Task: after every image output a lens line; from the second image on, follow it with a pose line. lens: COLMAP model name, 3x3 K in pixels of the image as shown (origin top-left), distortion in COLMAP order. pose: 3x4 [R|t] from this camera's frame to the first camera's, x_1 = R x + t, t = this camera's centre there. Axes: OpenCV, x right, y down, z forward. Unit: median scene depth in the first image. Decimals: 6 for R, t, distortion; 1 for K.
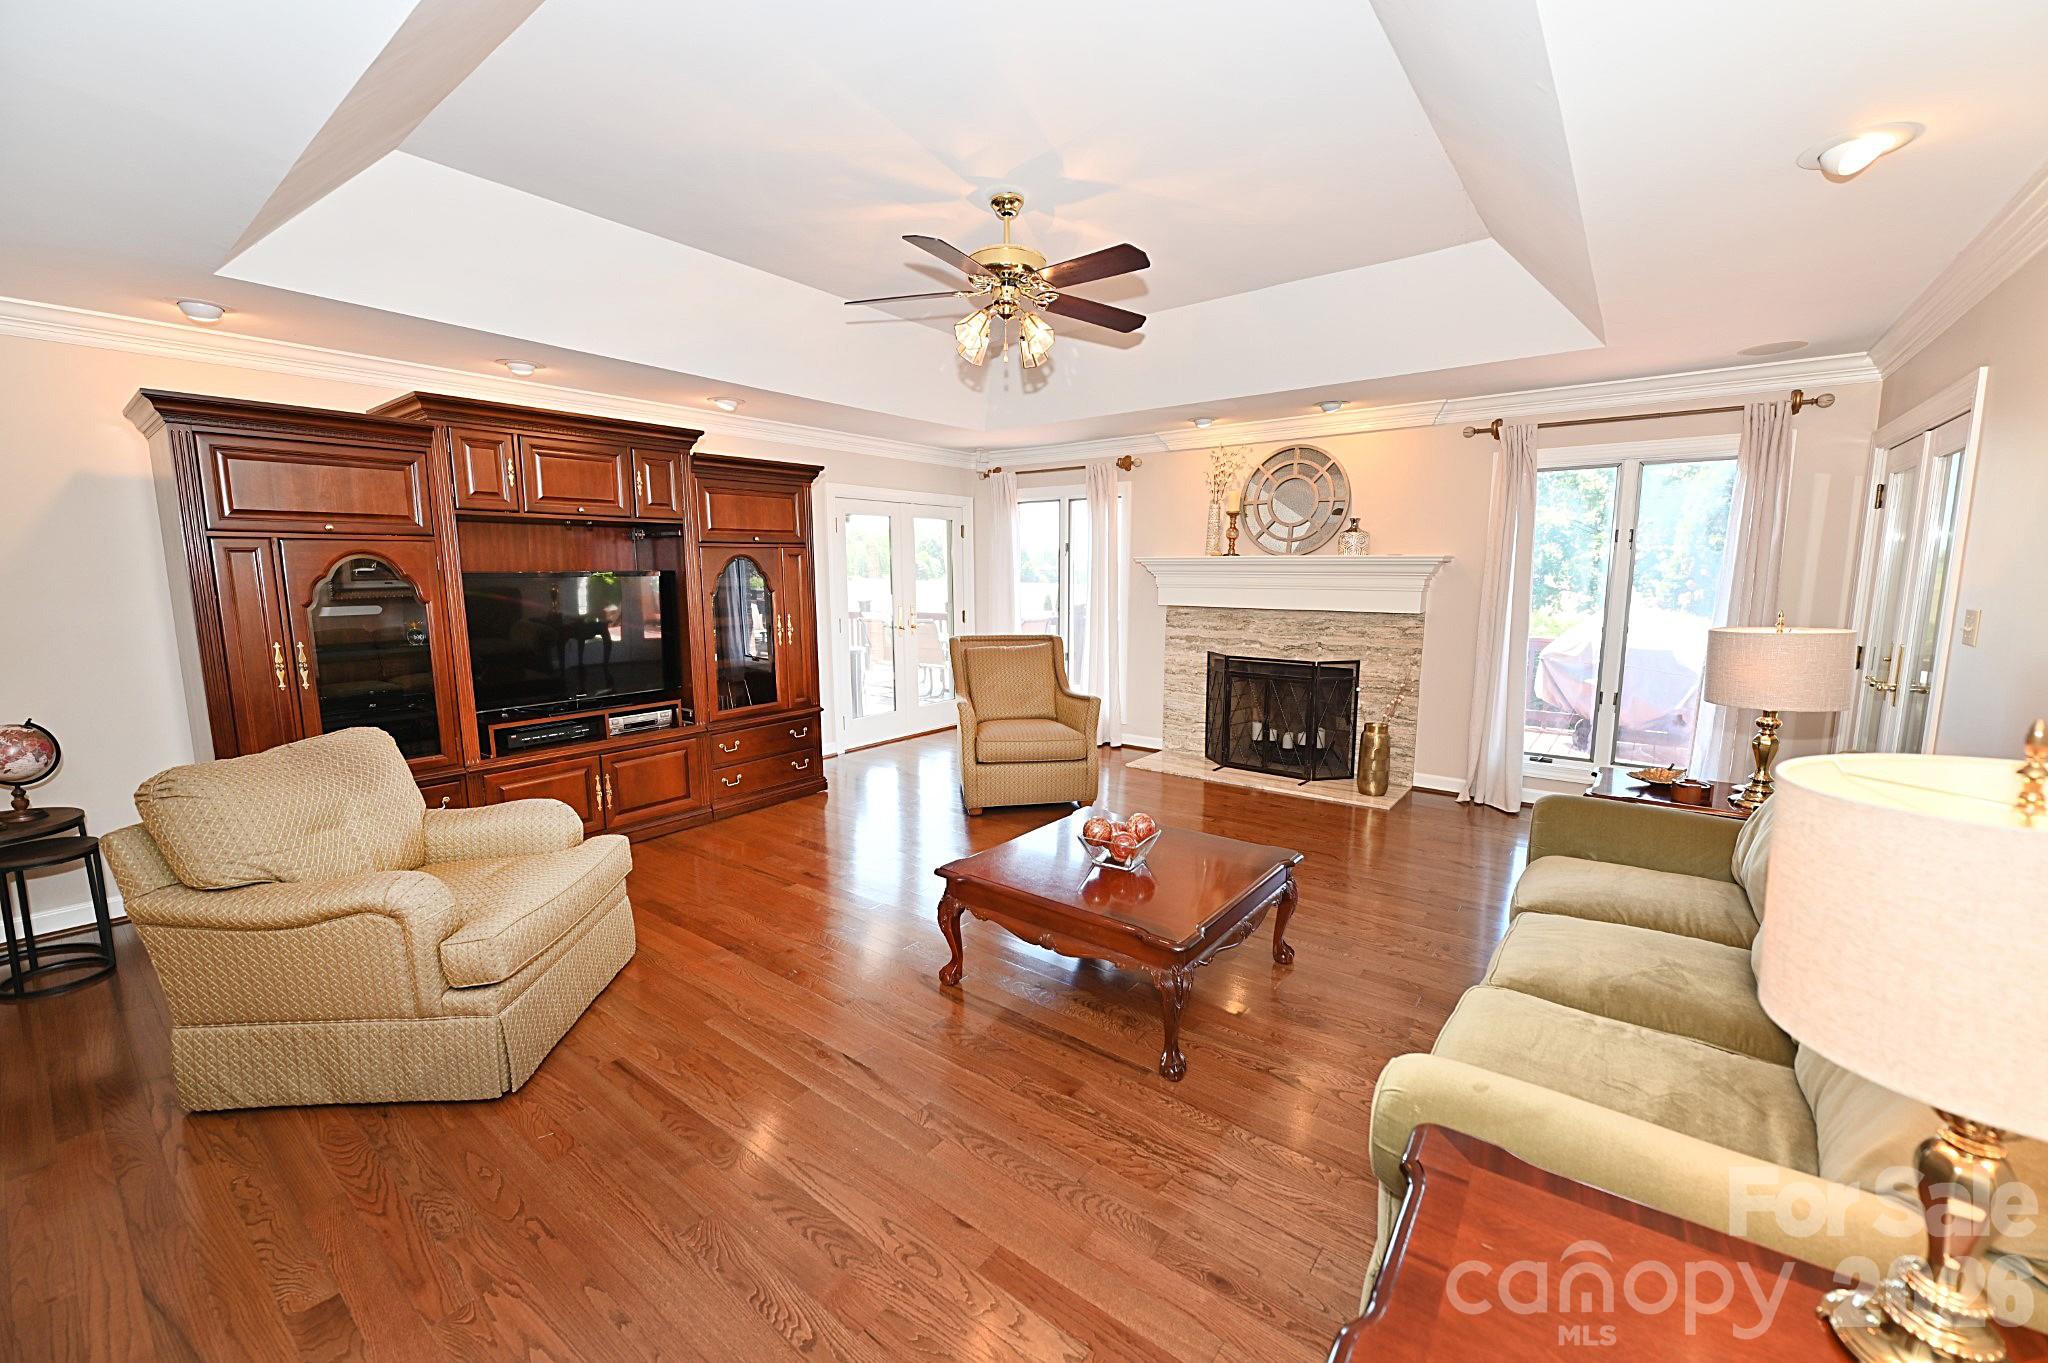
lens RADIAL K [[805.9, 0, 1029.6], [0, 805.9, 683.2], [0, 0, 1]] dist [-0.008384, -0.000216]
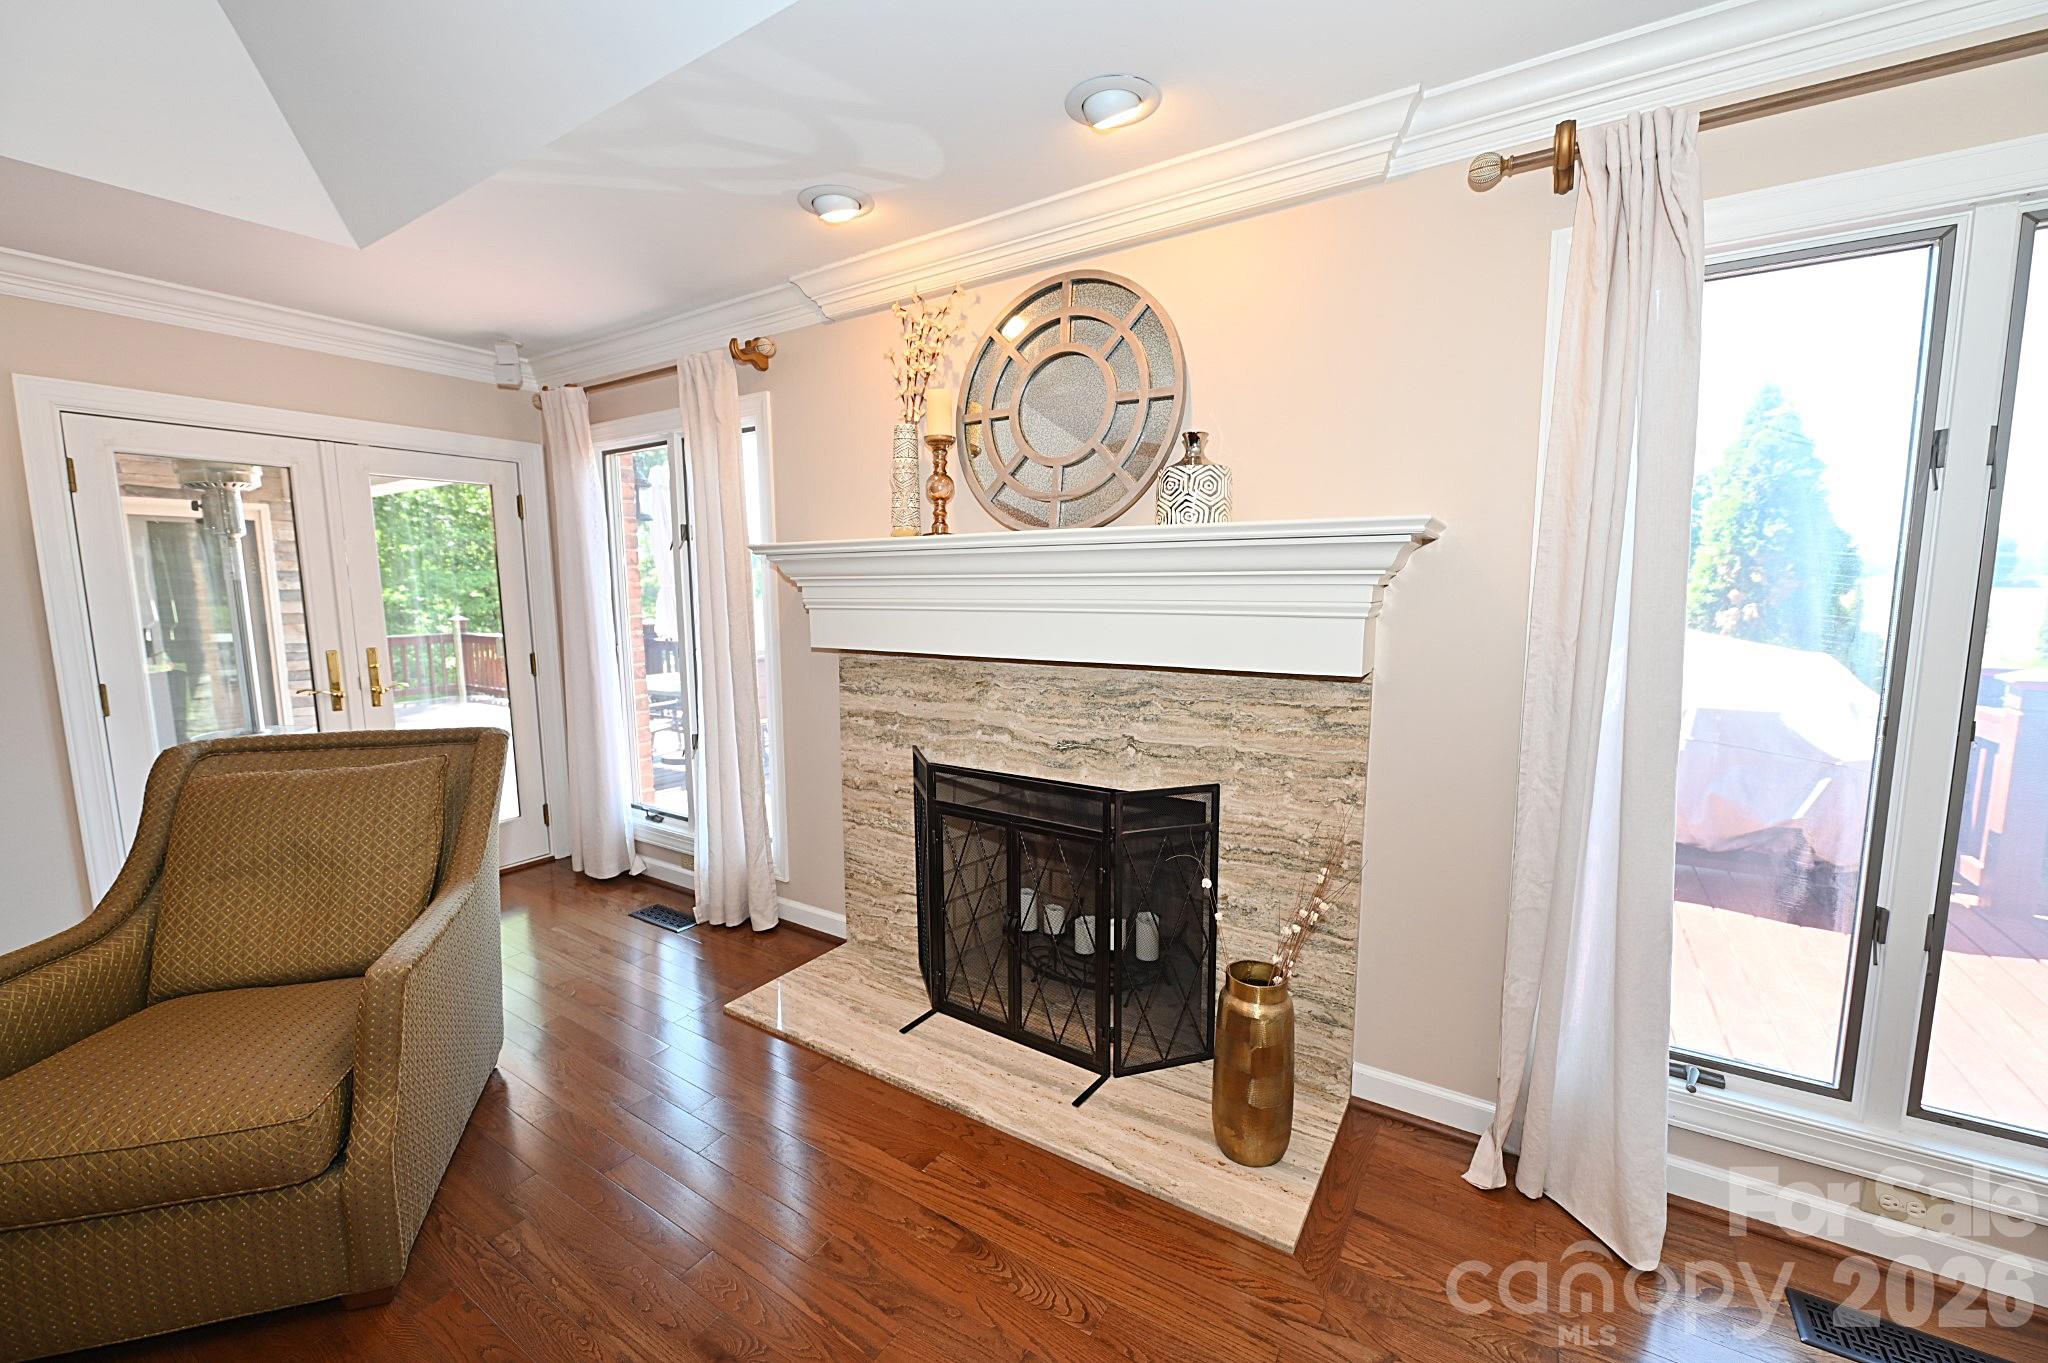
lens RADIAL K [[805.9, 0, 1025.4], [0, 805.9, 686.9], [0, 0, 1]] dist [-0.008384, -0.000216]
pose [[0.995729, -0.016200, 0.090887, 0.257798], [0.017712, 0.999717, -0.015856, -0.069059], [-0.090605, 0.017398, 0.995735, 0.560994]]
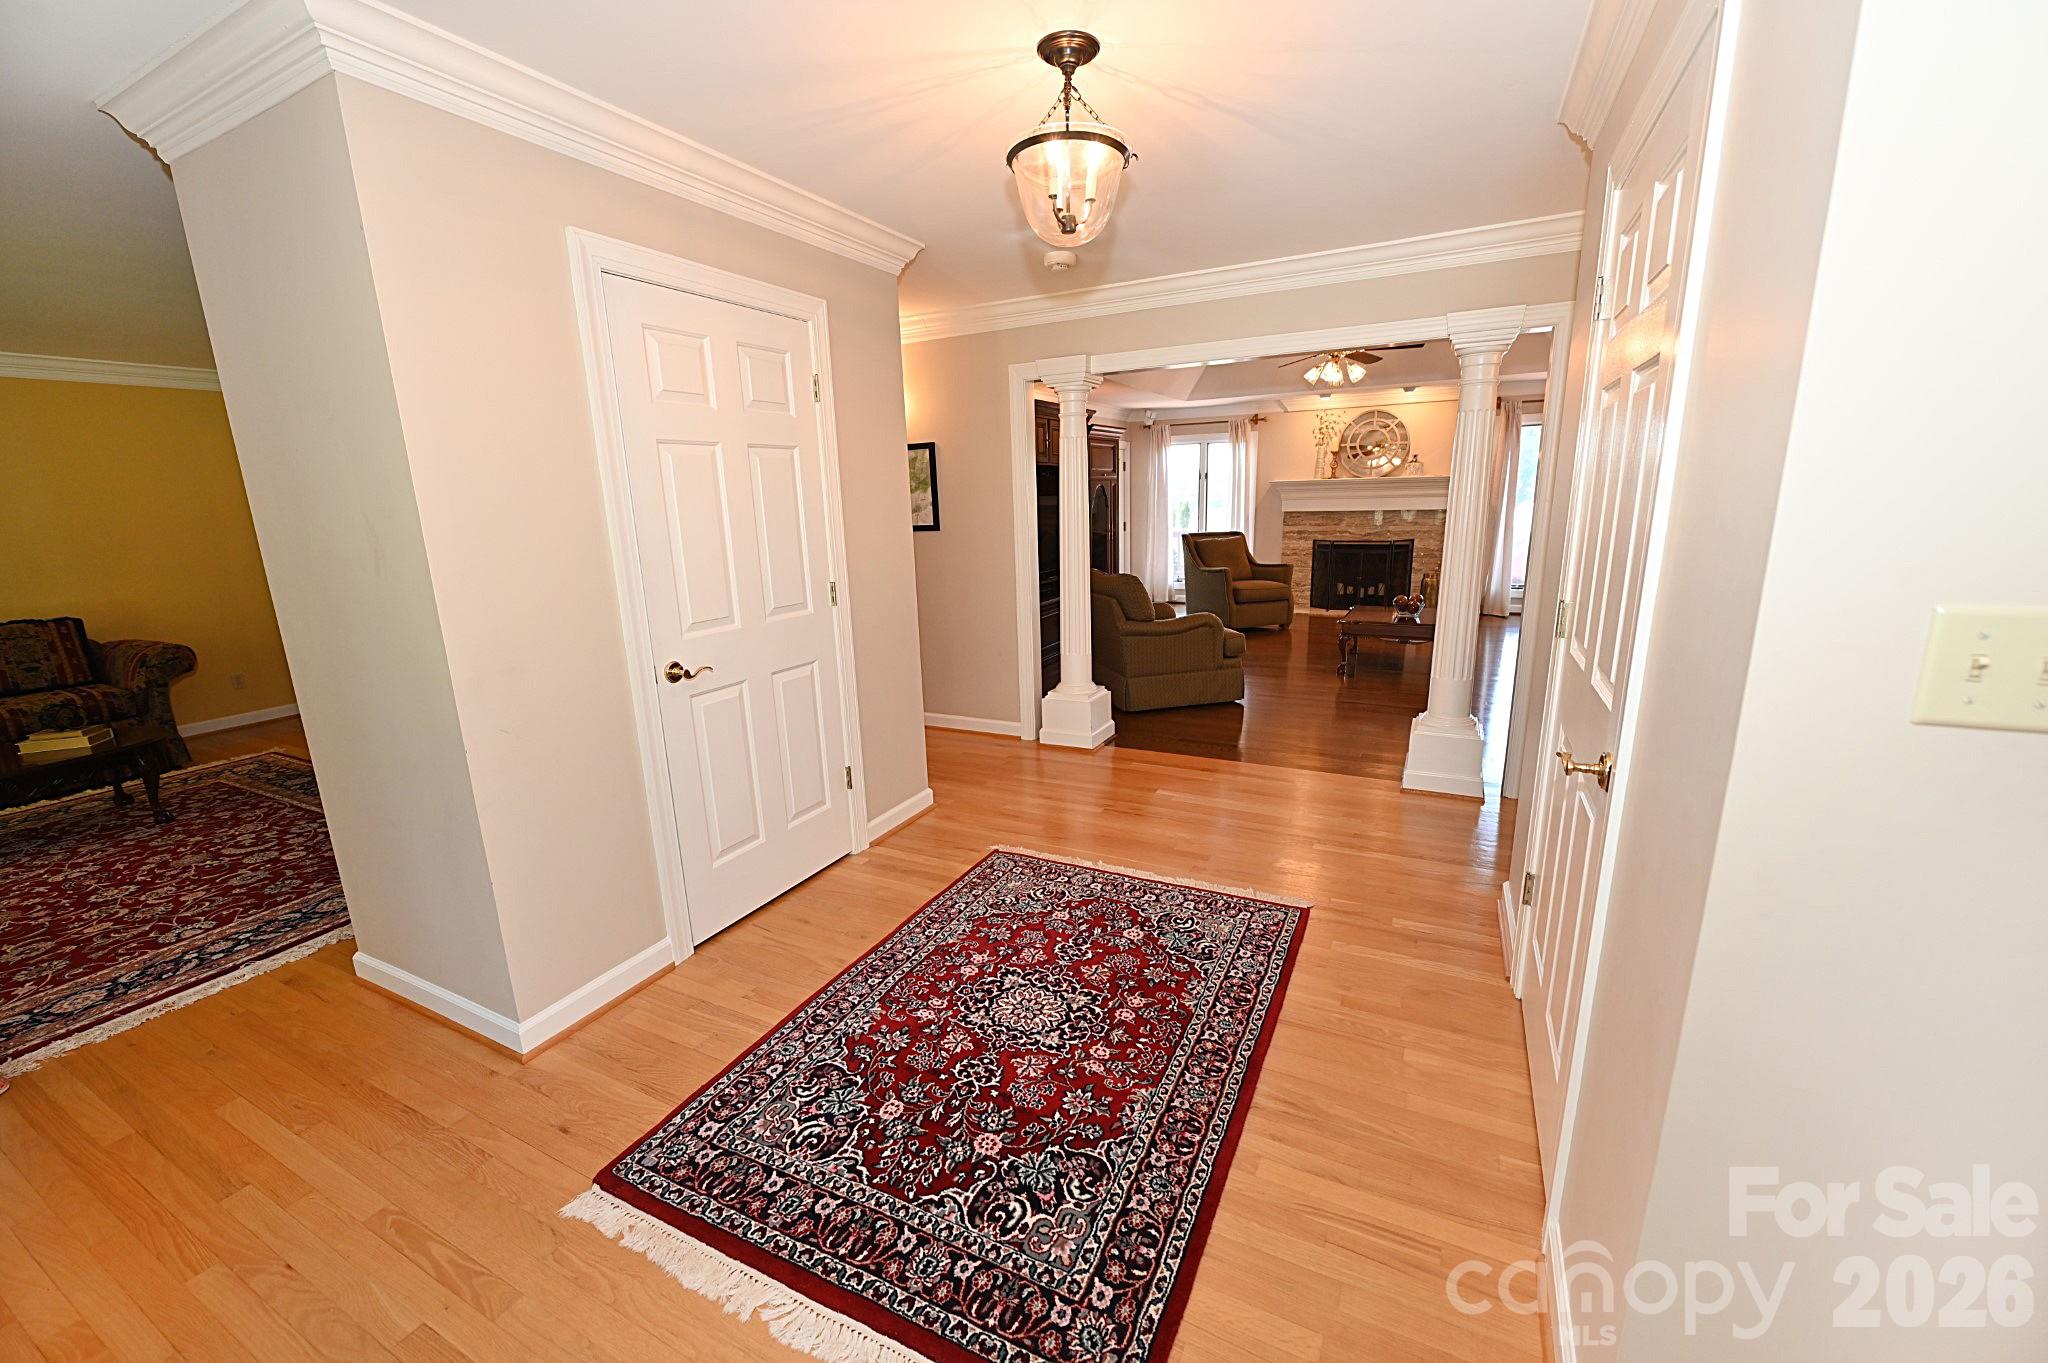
lens RADIAL K [[805.9, 0, 1027.9], [0, 805.9, 682.5], [0, 0, 1]] dist [-0.008384, -0.000216]
pose [[0.983547, -0.066322, 0.168041, -0.664695], [0.051385, 0.994457, 0.091729, 0.071478], [-0.173193, -0.081585, 0.981503, -0.530244]]
